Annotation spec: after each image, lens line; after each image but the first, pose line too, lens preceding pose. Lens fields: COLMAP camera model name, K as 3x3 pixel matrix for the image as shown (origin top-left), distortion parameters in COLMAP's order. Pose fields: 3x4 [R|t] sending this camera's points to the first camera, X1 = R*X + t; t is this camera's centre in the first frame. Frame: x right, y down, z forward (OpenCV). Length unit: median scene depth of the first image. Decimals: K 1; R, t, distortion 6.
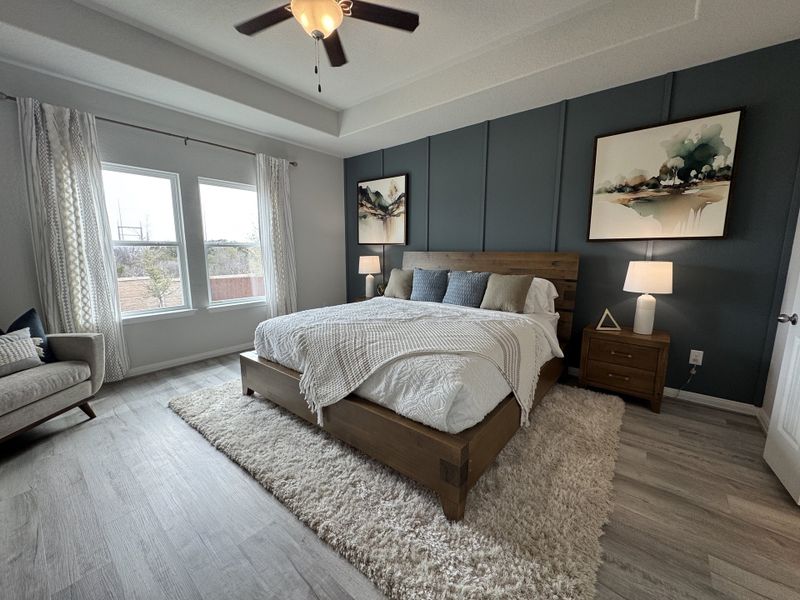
lens RADIAL K [[315.4, 0, 397.0], [0, 315.4, 299.1], [0, 0, 1]] dist [-0.000043, -0.006939]
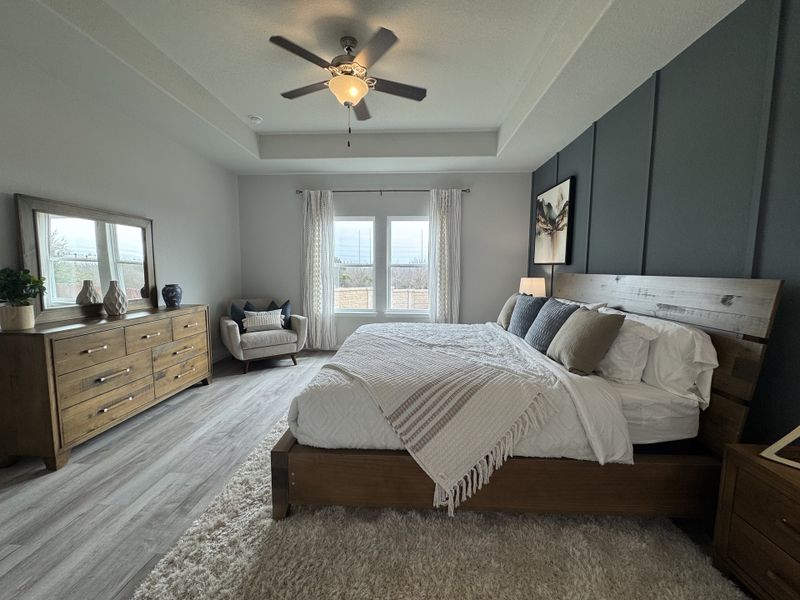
lens RADIAL K [[315.4, 0, 397.0], [0, 315.4, 299.1], [0, 0, 1]] dist [-0.000043, -0.006939]
pose [[0.594497, 0.078759, -0.800231, 0.445996], [-0.126750, 0.991929, 0.003463, -0.038372], [0.794045, 0.099370, 0.599682, 0.211965]]
